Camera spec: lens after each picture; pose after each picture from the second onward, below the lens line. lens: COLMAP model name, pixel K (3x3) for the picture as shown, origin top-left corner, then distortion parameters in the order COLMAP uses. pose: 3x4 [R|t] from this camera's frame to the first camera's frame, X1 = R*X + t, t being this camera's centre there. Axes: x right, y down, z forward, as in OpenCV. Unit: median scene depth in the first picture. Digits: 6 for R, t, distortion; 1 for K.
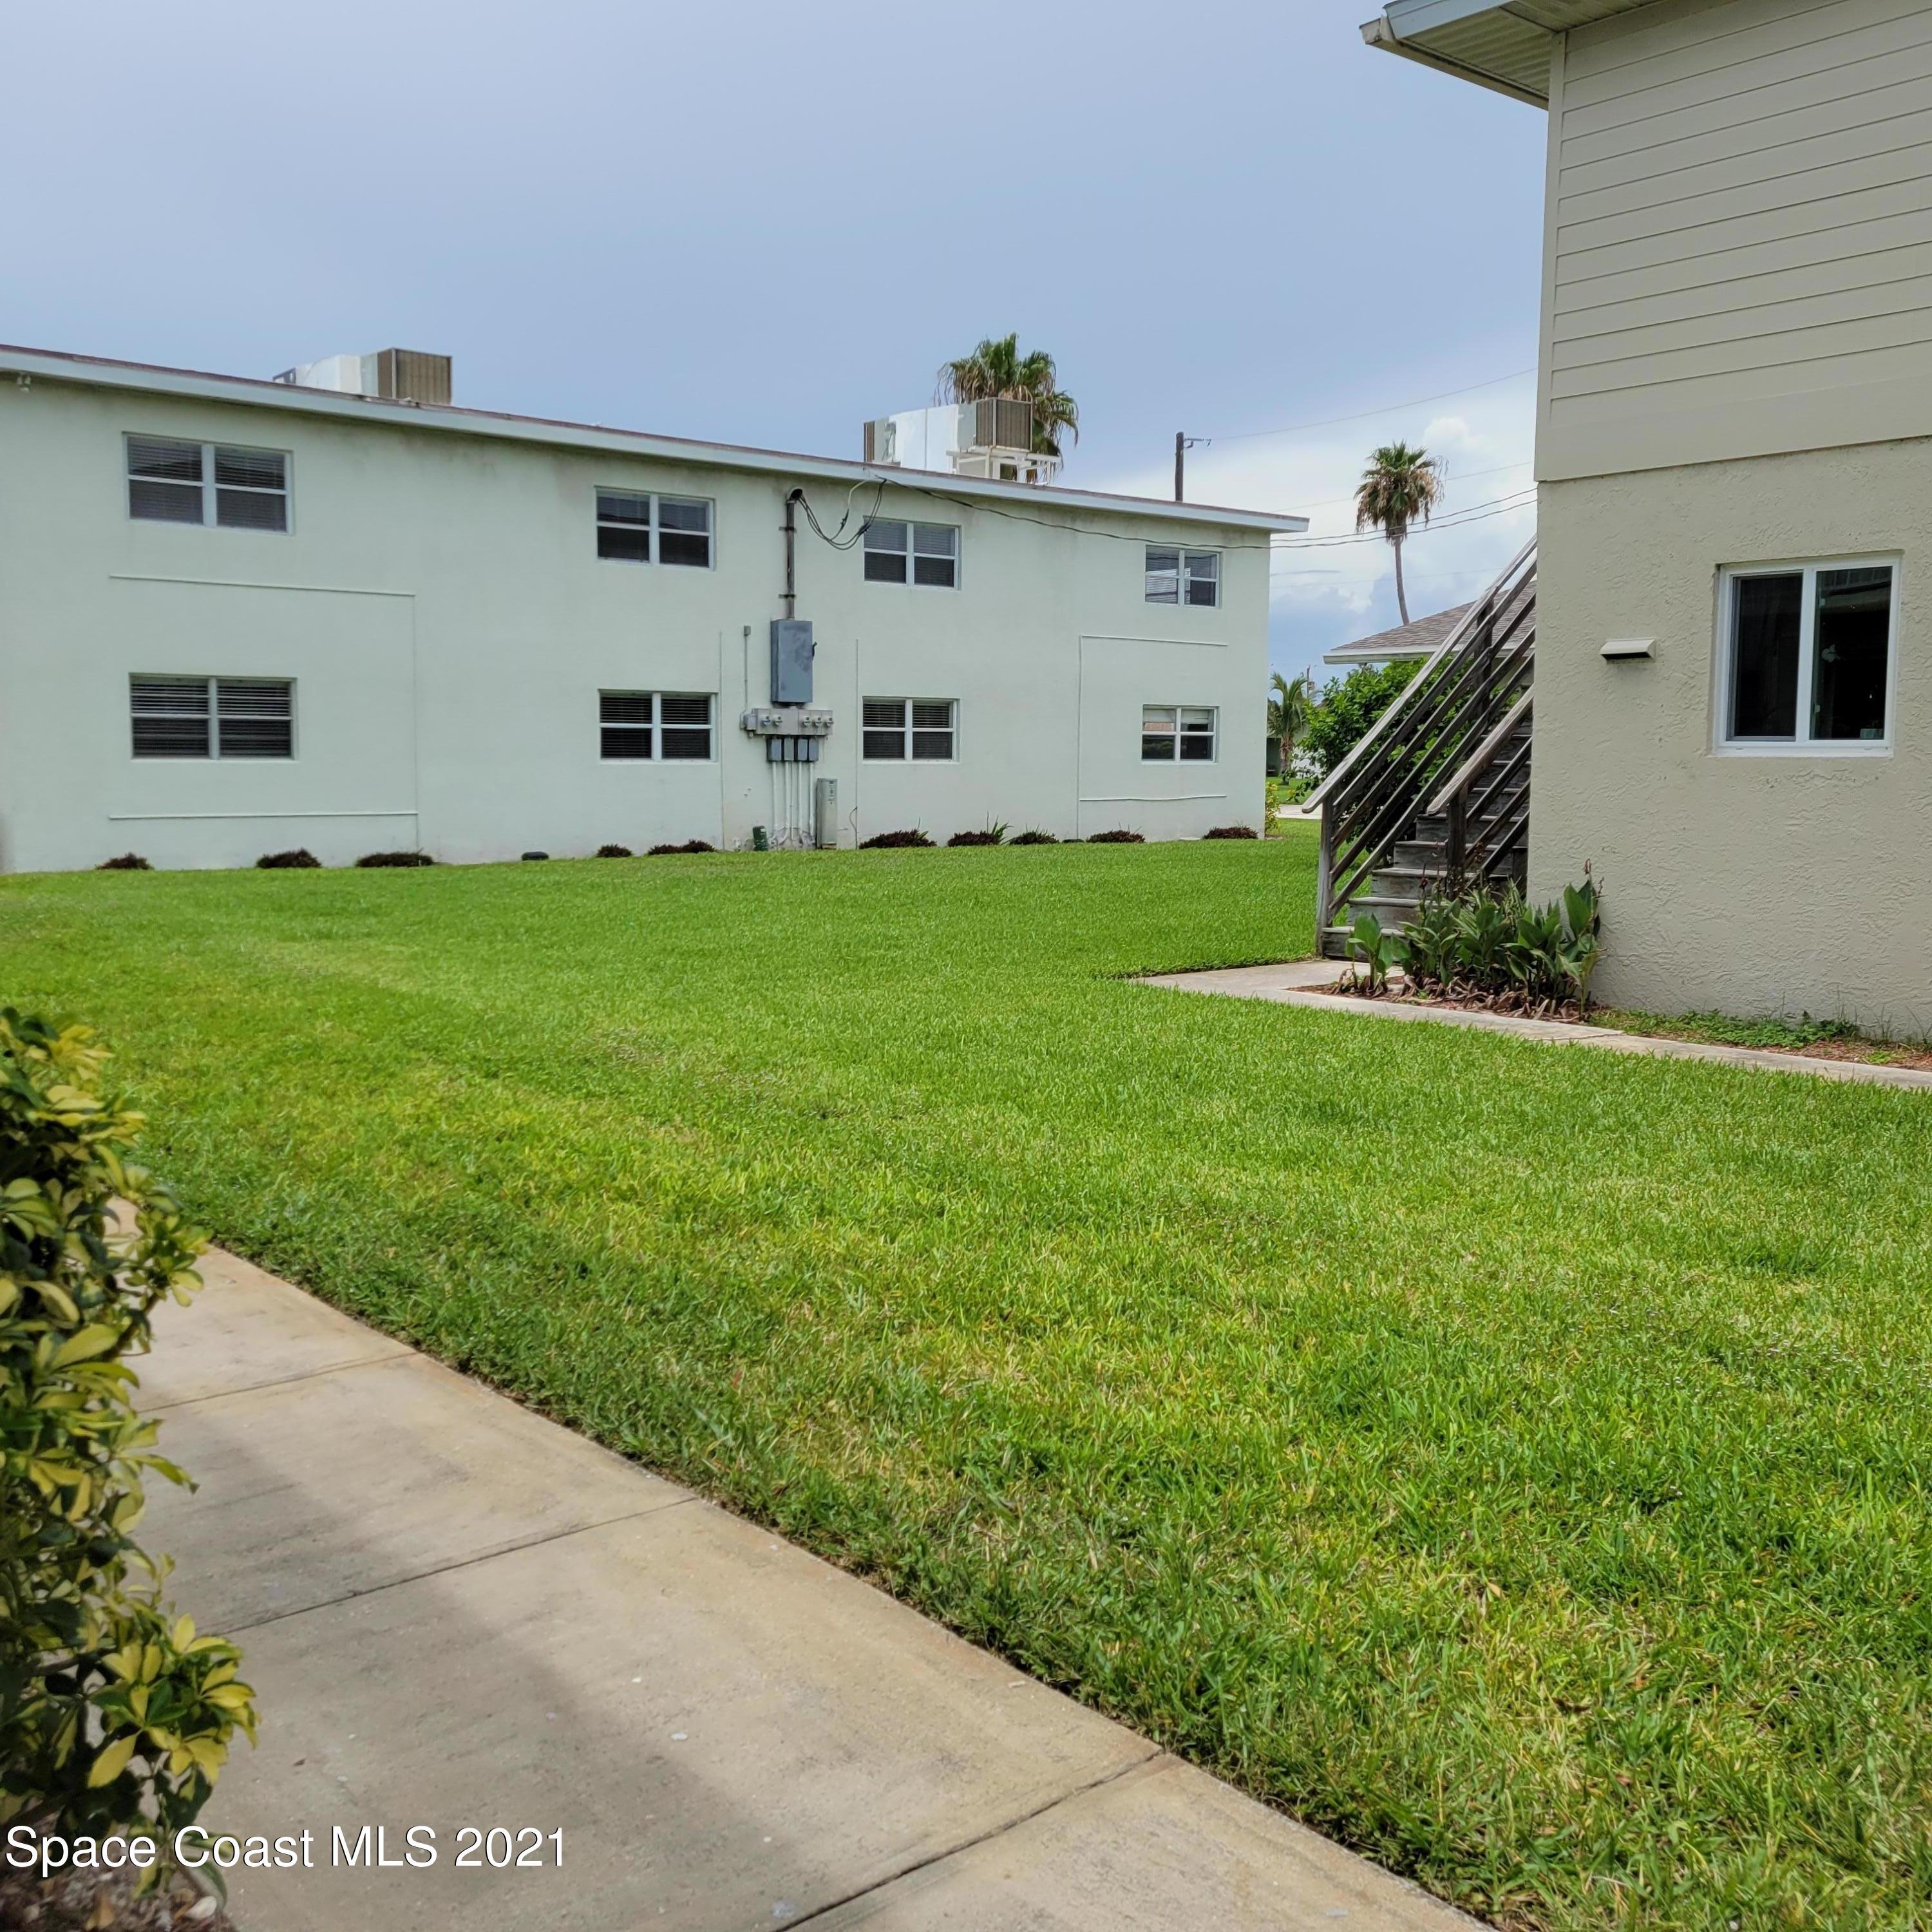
lens RADIAL K [[1938.6, 0, 966.9], [0, 1938.6, 916.4], [0, 0, 1]] dist [0.053900, 0.006953]
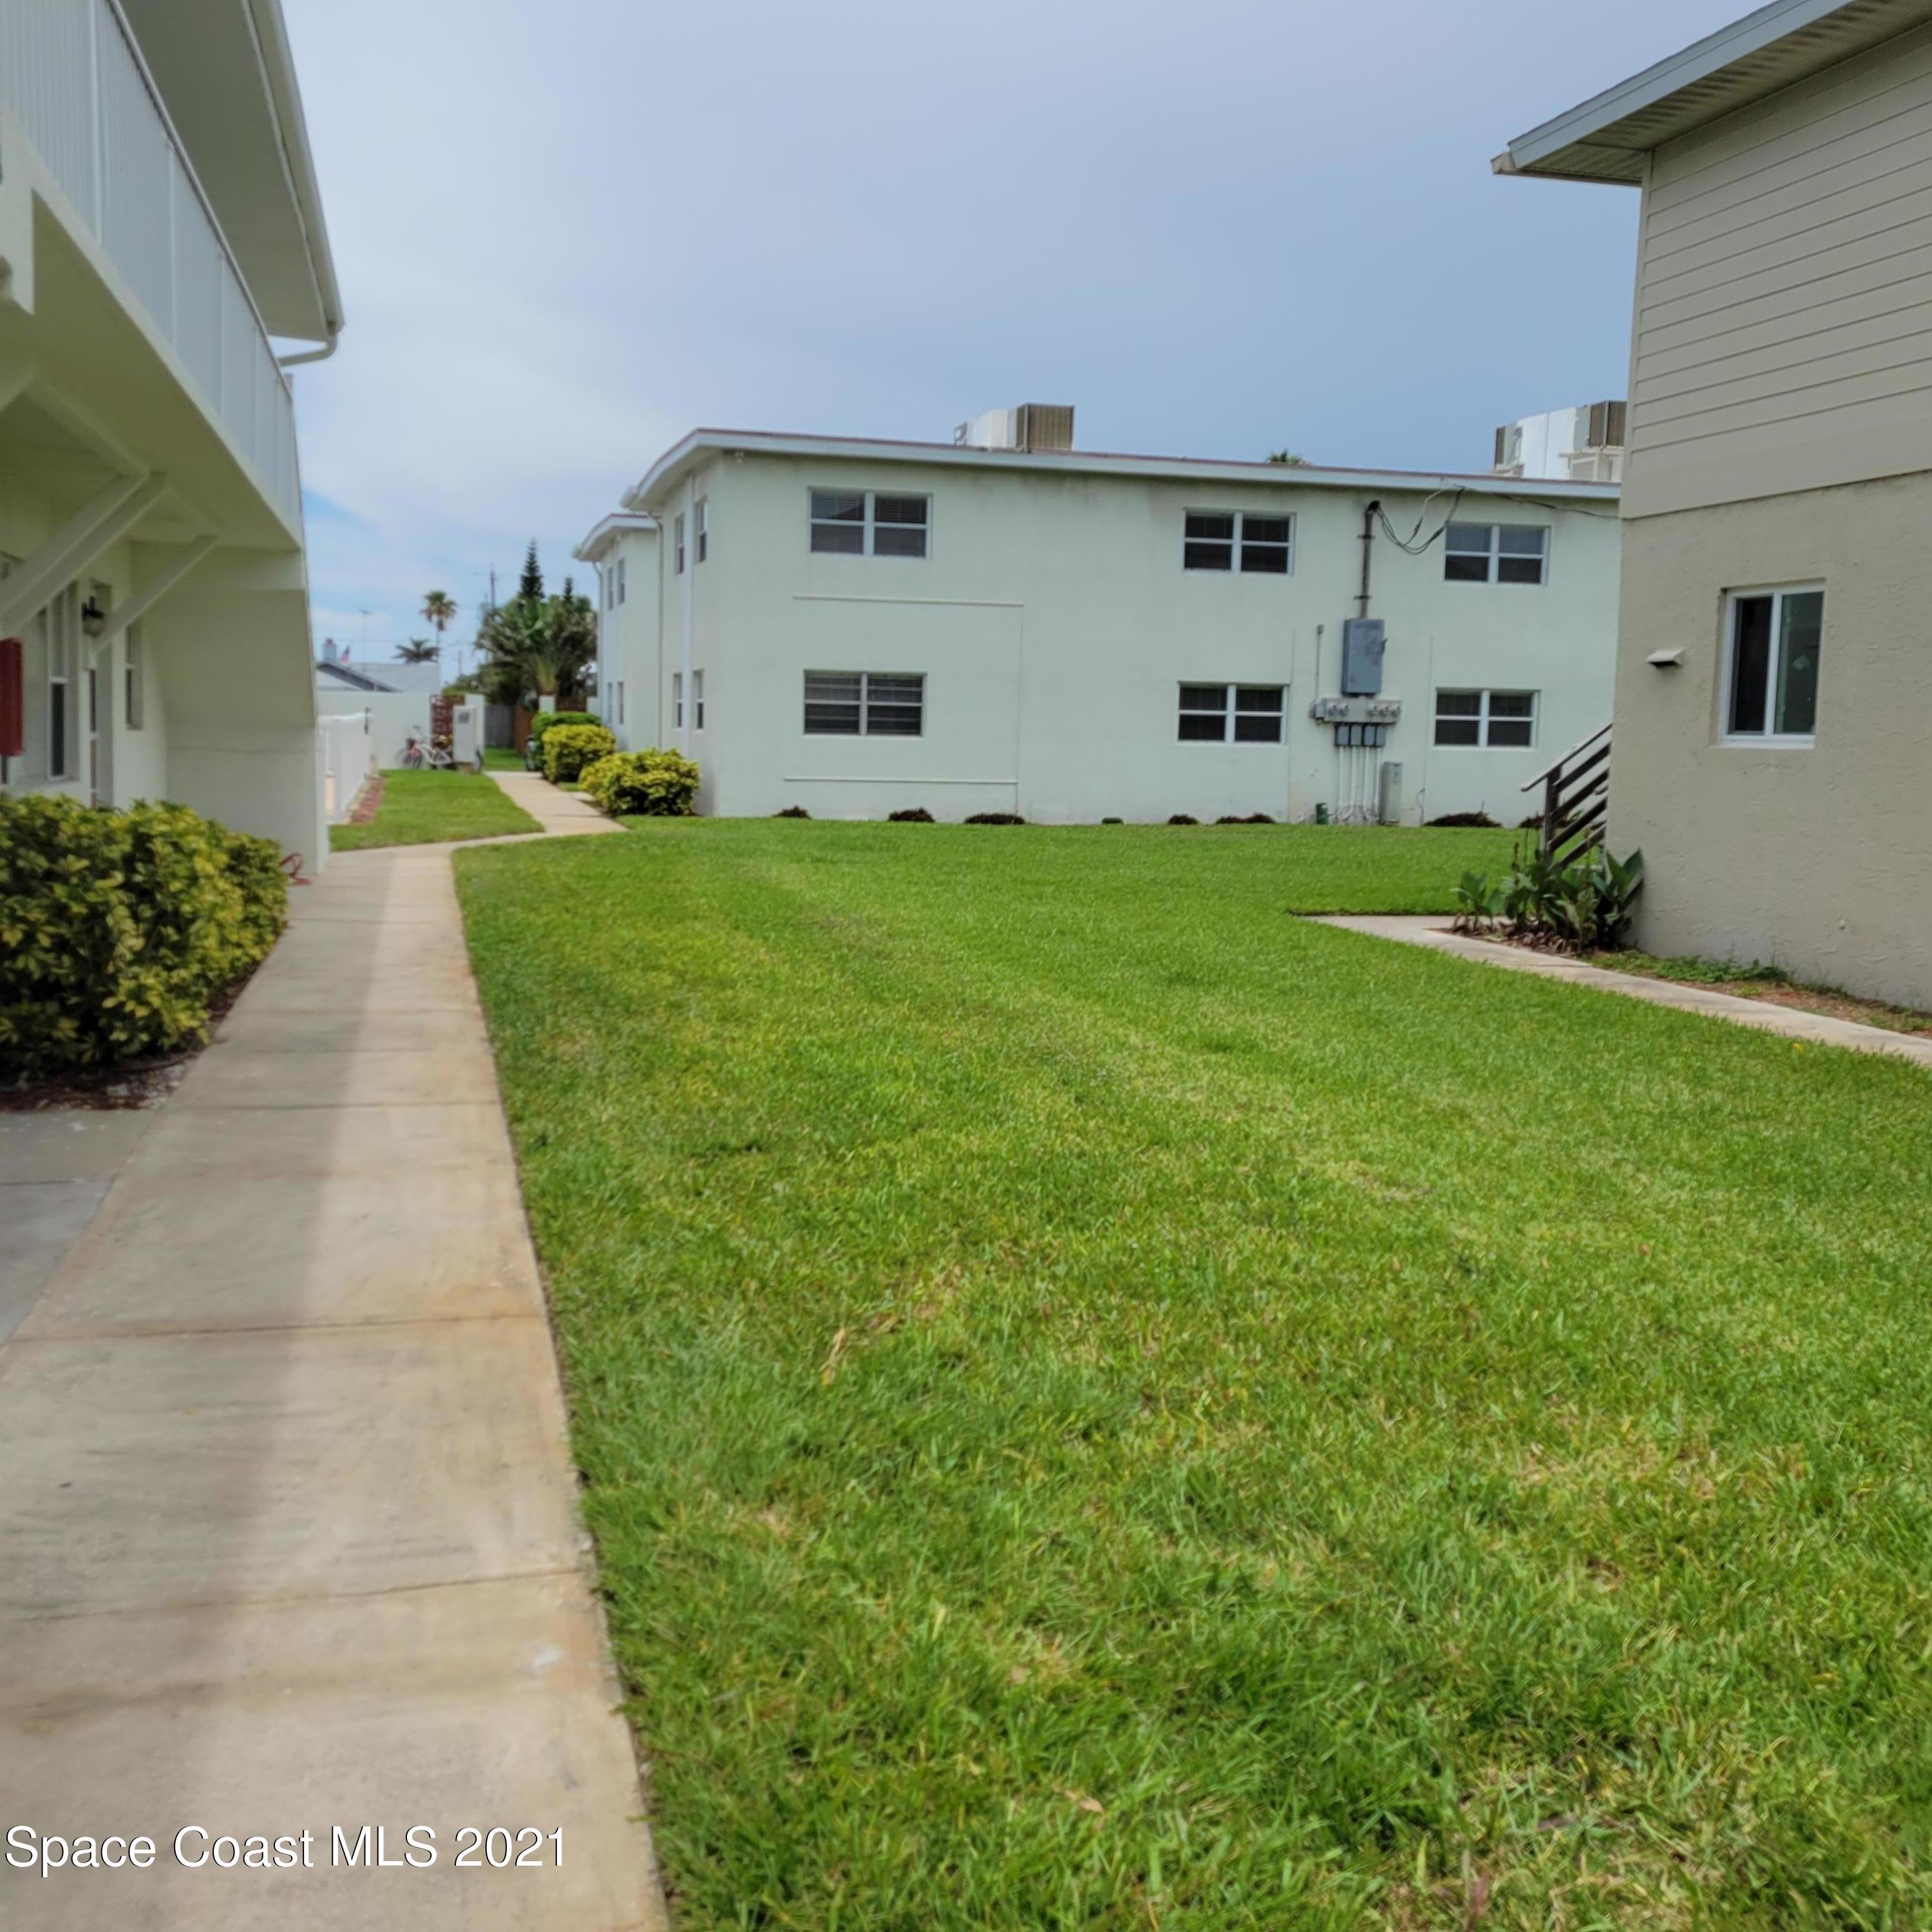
lens RADIAL K [[1996.7, 0, 970.4], [0, 1996.7, 948.7], [0, 0, 1]] dist [0.062835, -0.051794]
pose [[0.898871, 0.062556, -0.433725, 0.229771], [-0.053942, 0.998026, 0.032154, 0.012229], [0.434881, -0.005506, 0.900471, -0.143830]]
